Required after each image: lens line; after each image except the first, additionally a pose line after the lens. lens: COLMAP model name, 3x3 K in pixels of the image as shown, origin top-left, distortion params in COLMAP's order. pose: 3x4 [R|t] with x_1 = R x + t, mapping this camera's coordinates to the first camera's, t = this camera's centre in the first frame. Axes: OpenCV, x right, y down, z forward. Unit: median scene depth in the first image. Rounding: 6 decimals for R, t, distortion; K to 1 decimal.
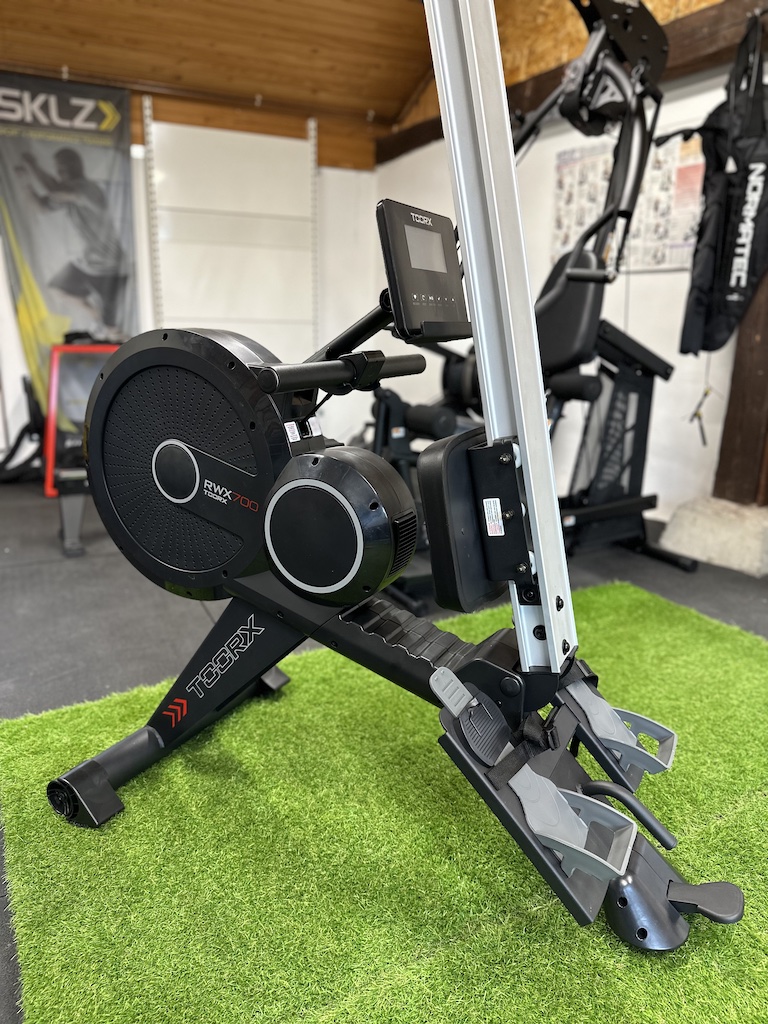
lens RADIAL K [[709.8, 0, 384.0], [0, 709.8, 512.3], [0, 0, 1]] dist [-0.001081, -0.000224]
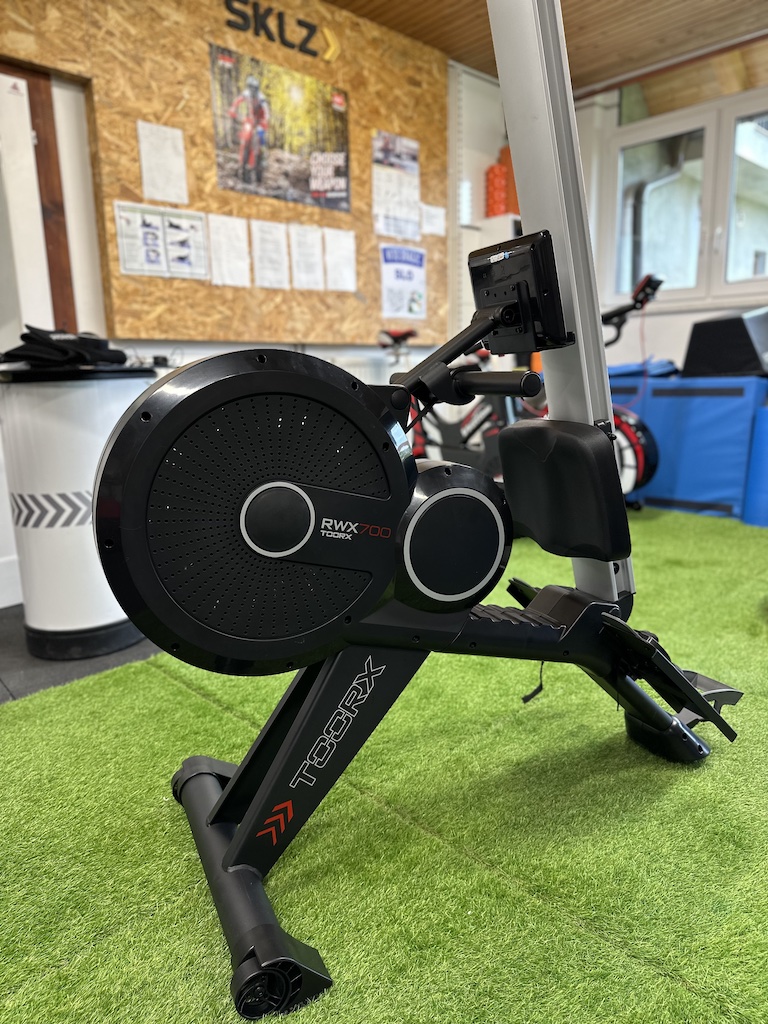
lens RADIAL K [[709.8, 0, 384.4], [0, 709.8, 512.2], [0, 0, 1]] dist [-0.001081, -0.000224]
pose [[0.618804, -0.176621, 0.765432, -0.854206], [0.244501, 0.969300, 0.026000, -0.056662], [-0.746526, 0.171060, 0.642992, 0.369919]]
